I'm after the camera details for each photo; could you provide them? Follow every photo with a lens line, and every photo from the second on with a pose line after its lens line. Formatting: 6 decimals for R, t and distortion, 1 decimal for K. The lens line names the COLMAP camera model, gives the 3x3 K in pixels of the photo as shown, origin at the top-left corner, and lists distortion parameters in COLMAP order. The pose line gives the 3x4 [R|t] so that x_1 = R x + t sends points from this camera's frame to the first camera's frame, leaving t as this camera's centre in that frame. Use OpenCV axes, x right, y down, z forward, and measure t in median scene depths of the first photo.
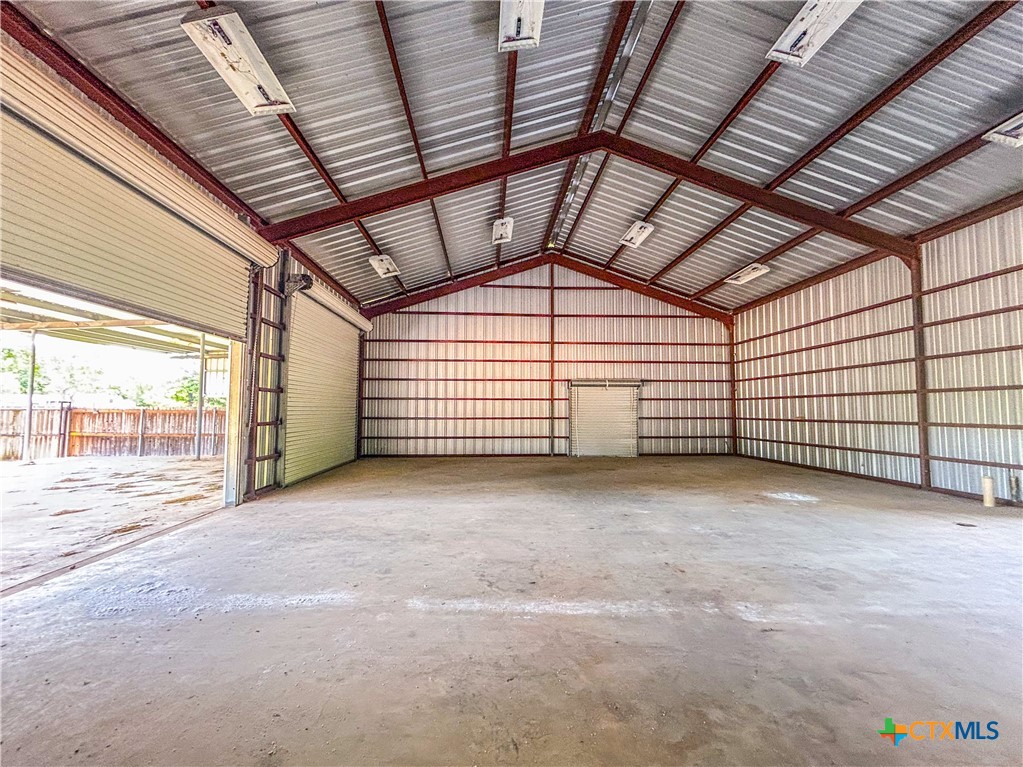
lens RADIAL K [[413.2, 0, 508.8], [0, 413.2, 390.4], [0, 0, 1]] dist [-0.000032, 0.000010]
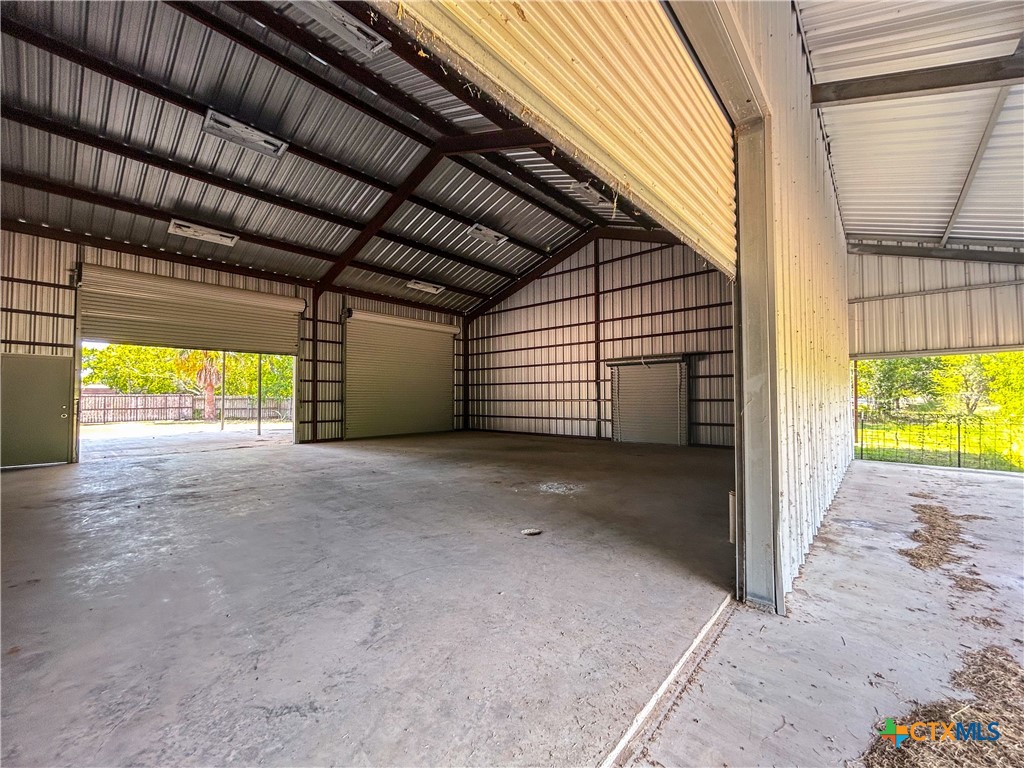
lens RADIAL K [[414.5, 0, 513.0], [0, 414.5, 384.6], [0, 0, 1]] dist [-0.001694, -0.000066]
pose [[0.716055, -0.024866, -0.697601, 0.636847], [0.044410, 0.998964, 0.009976, 0.012156], [0.696630, -0.038123, 0.716417, 0.165710]]
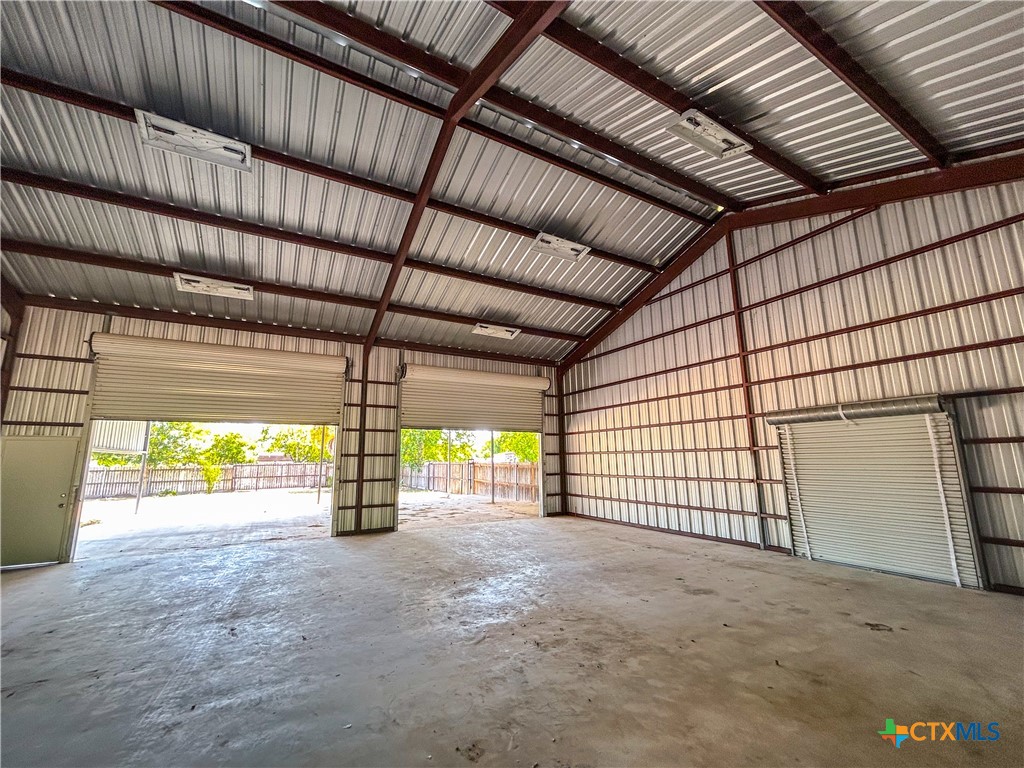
lens RADIAL K [[414.5, 0, 513.0], [0, 414.5, 384.6], [0, 0, 1]] dist [-0.001694, -0.000066]
pose [[0.450543, -0.164185, -0.877527, 0.481040], [0.065499, 0.986373, -0.150921, -0.001282], [0.890348, 0.010519, 0.455158, 0.422761]]
